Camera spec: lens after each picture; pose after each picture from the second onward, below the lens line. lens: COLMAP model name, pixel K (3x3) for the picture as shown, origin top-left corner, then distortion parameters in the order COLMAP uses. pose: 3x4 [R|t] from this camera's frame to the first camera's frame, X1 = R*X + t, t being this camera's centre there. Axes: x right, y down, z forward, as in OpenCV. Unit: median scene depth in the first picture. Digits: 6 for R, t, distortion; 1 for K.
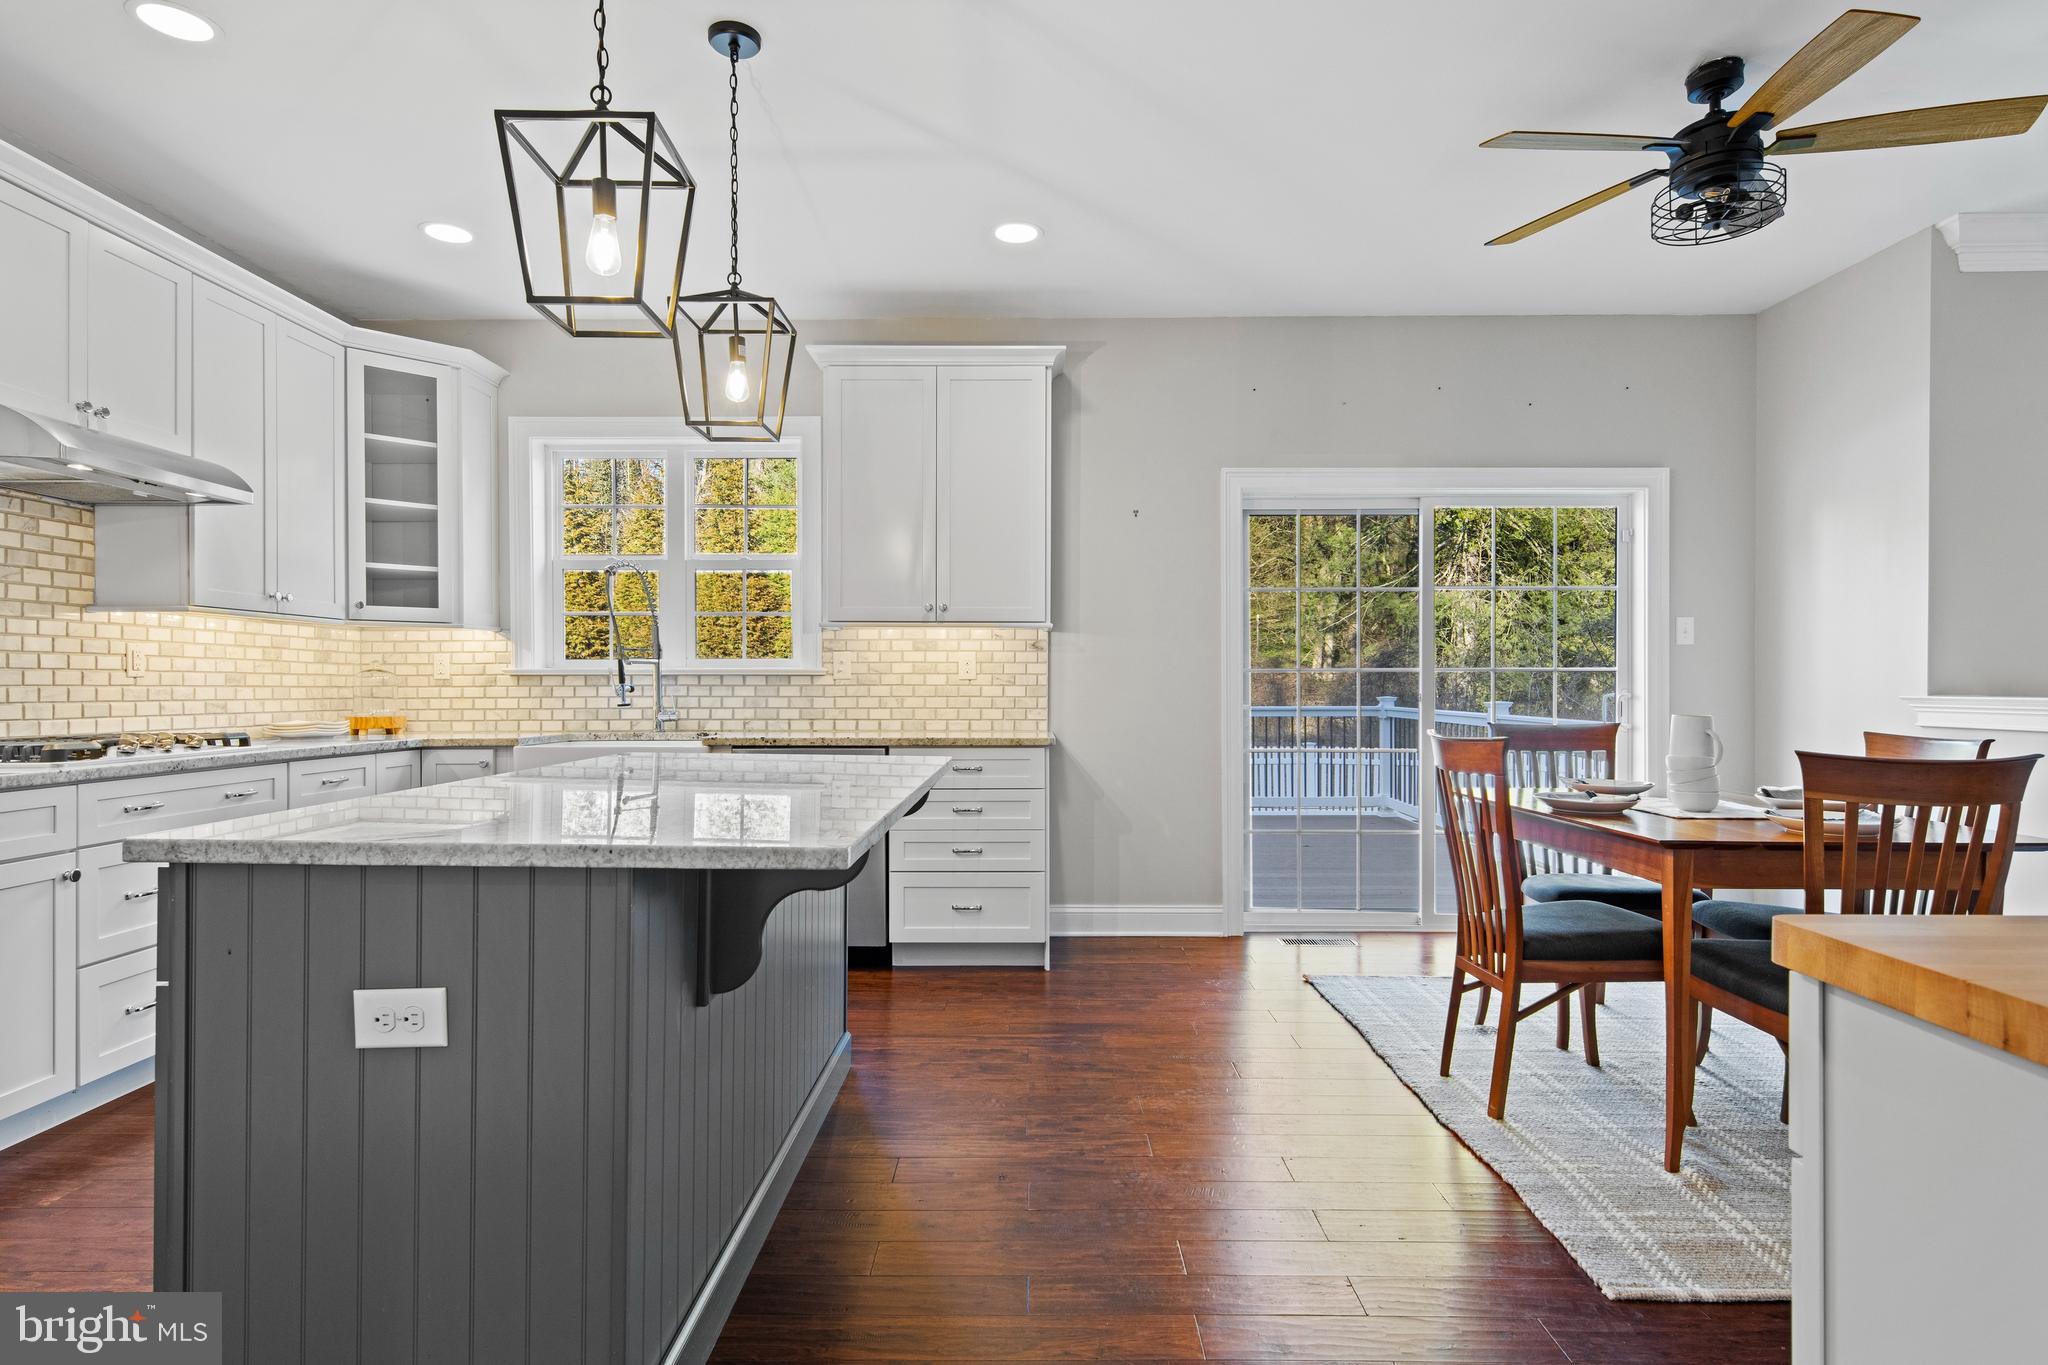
lens RADIAL K [[1074.3, 0, 1024.0], [0, 1074.3, 682.5], [0, 0, 1]] dist [0.007904, -0.000010]
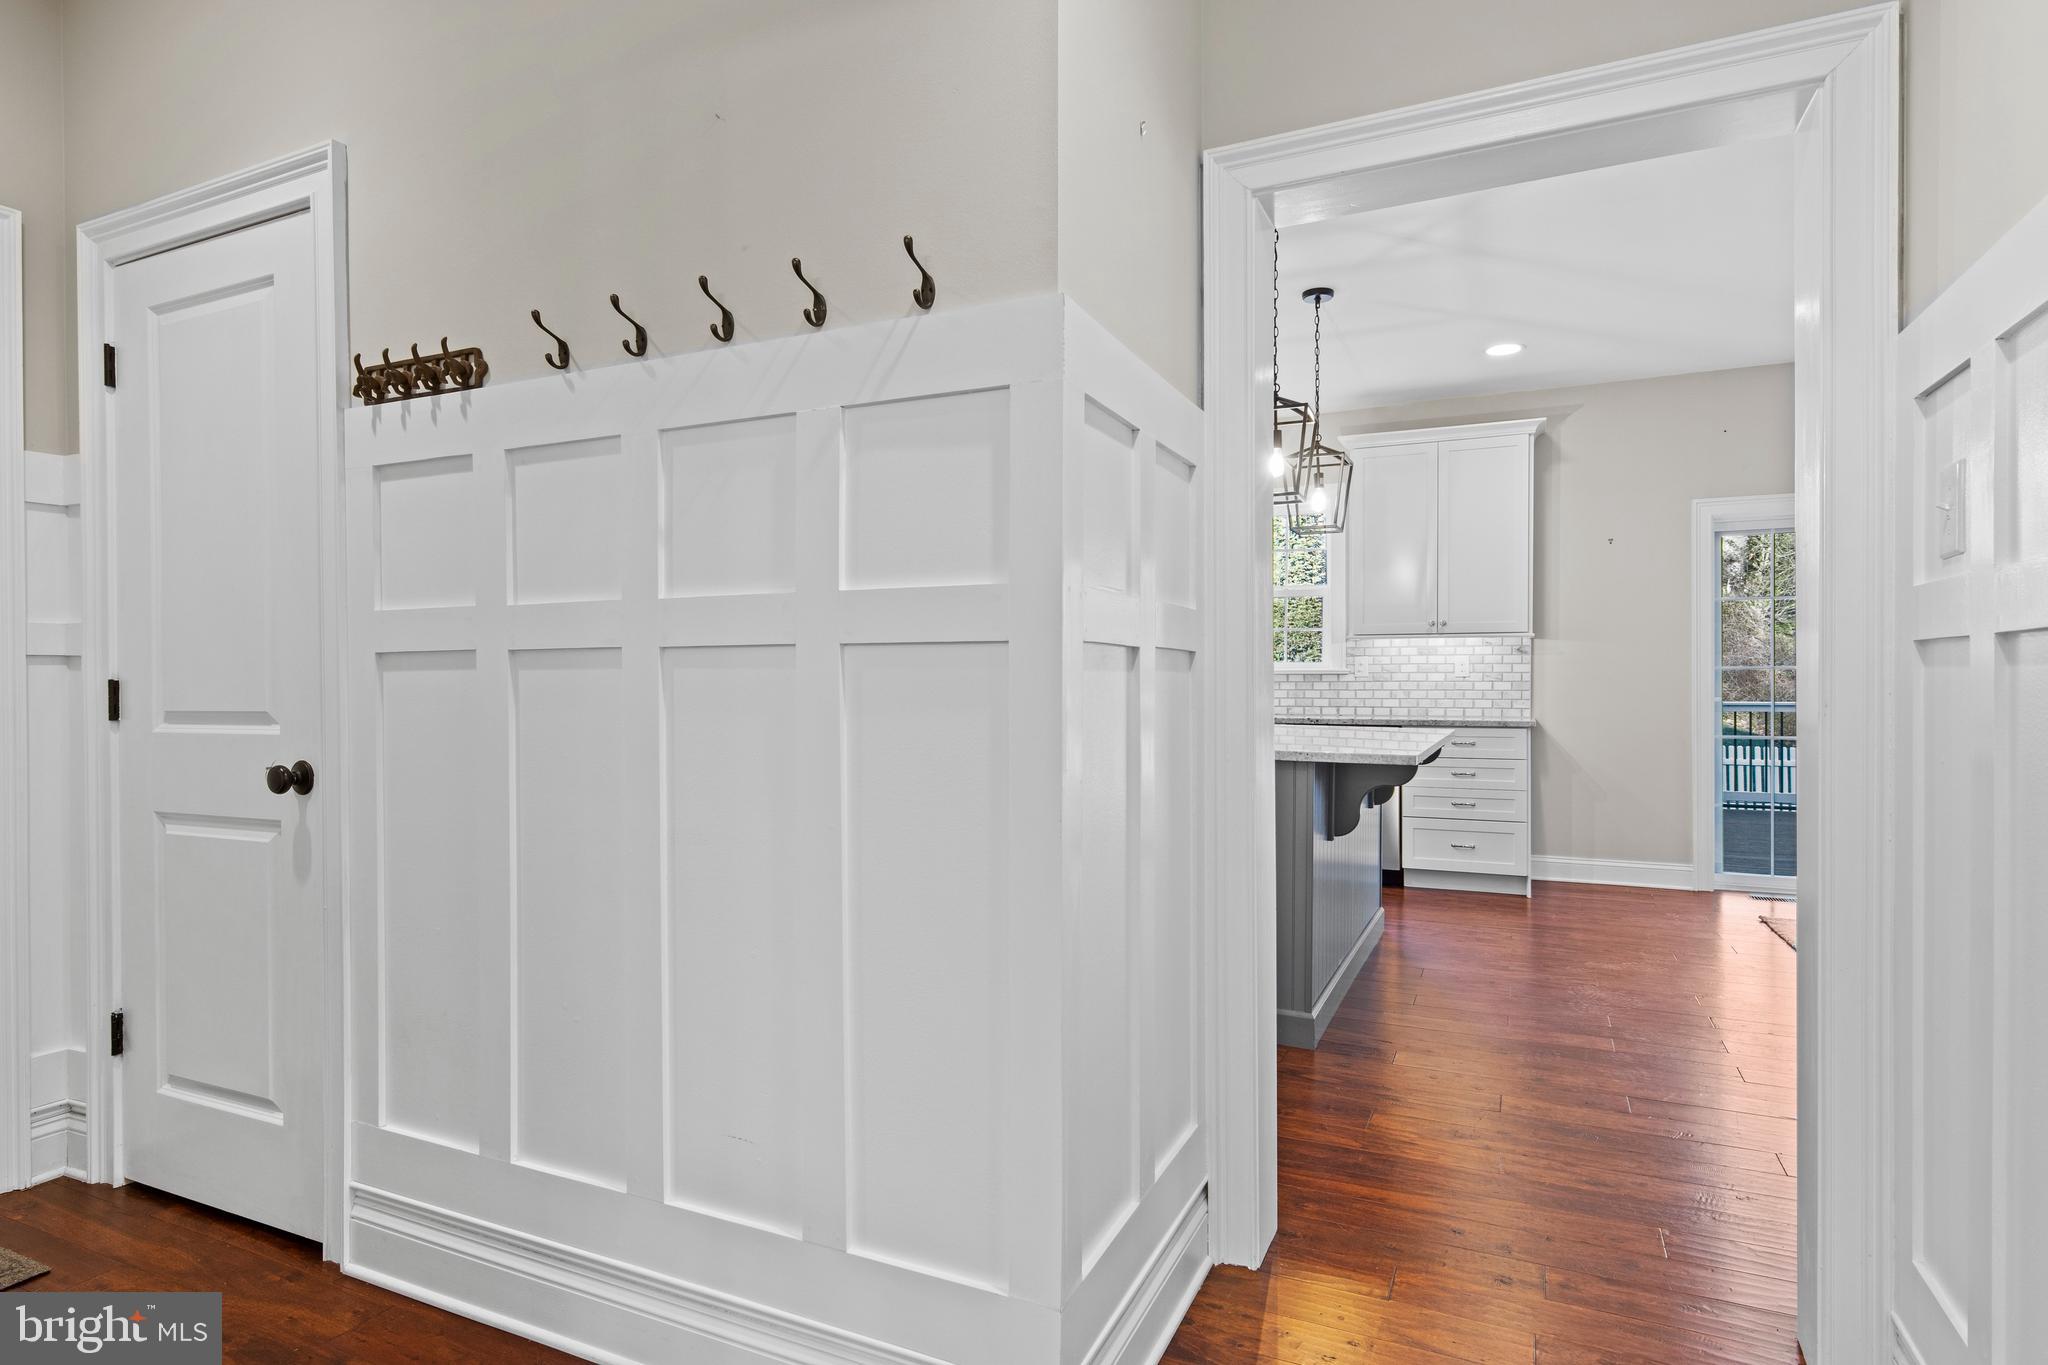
lens RADIAL K [[1074.3, 0, 1024.0], [0, 1074.3, 682.5], [0, 0, 1]] dist [0.007904, -0.000010]
pose [[0.909269, -0.000394, -0.416208, 0.006900], [0.002137, 0.999991, 0.003721, -0.001996], [0.416203, -0.004273, 0.909262, -0.405222]]
